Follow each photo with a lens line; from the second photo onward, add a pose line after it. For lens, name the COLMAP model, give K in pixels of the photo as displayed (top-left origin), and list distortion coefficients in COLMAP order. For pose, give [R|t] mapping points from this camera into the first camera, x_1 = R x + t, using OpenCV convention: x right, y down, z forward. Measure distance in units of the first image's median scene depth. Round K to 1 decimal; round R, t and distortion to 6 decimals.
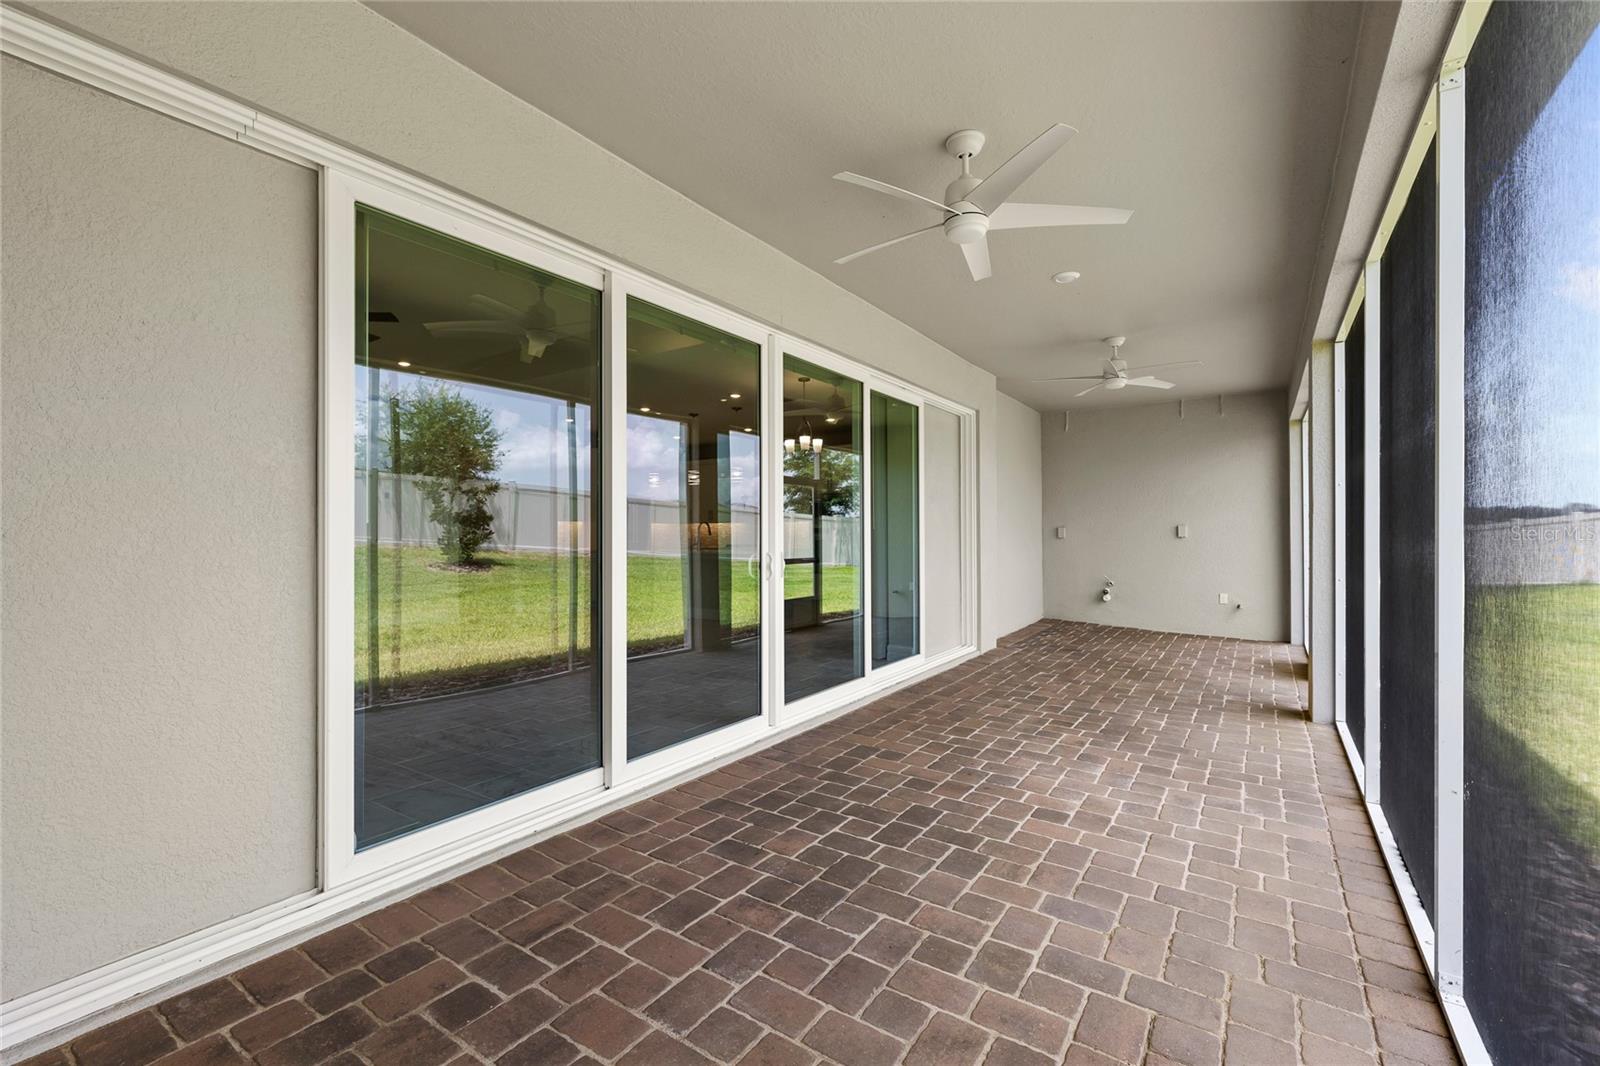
lens RADIAL K [[696.5, 0, 800.0], [0, 696.5, 533.0], [0, 0, 1]] dist [-0.000693, -0.000106]
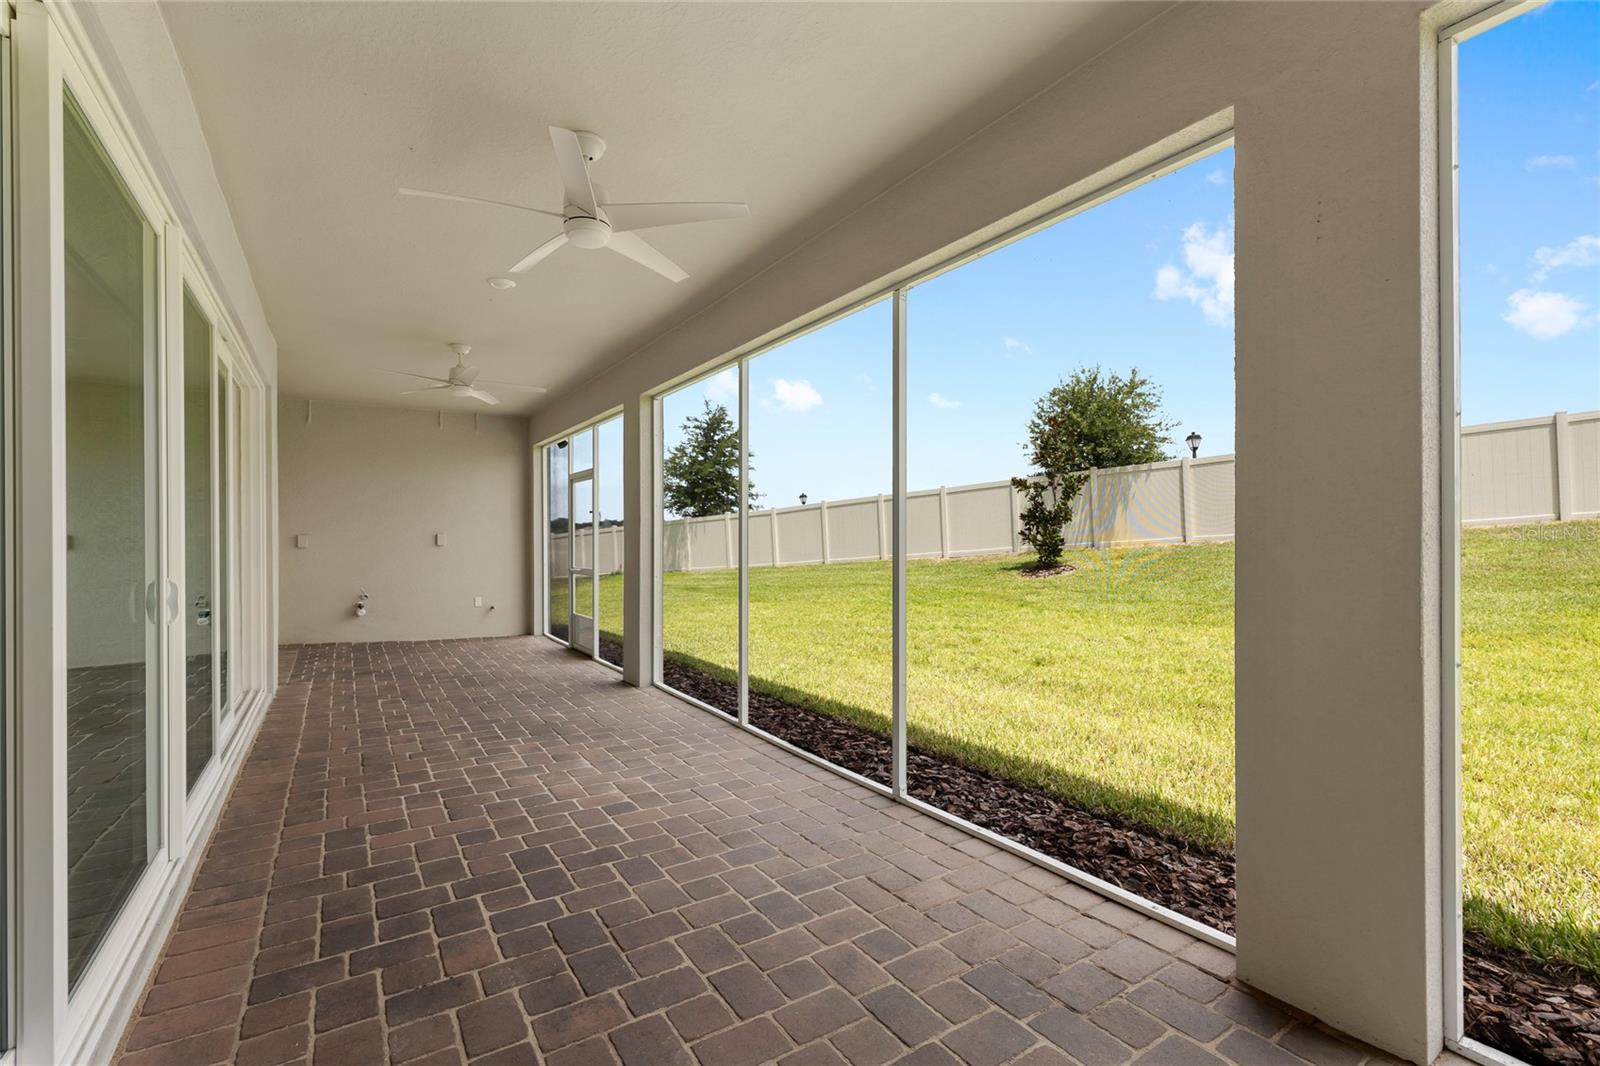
lens RADIAL K [[696.5, 0, 800.0], [0, 696.5, 533.0], [0, 0, 1]] dist [-0.000693, -0.000106]
pose [[0.385400, 0.006713, 0.922725, -0.468717], [0.002426, 0.999963, -0.008289, -0.005415], [-0.922747, 0.005433, 0.385369, 0.299296]]
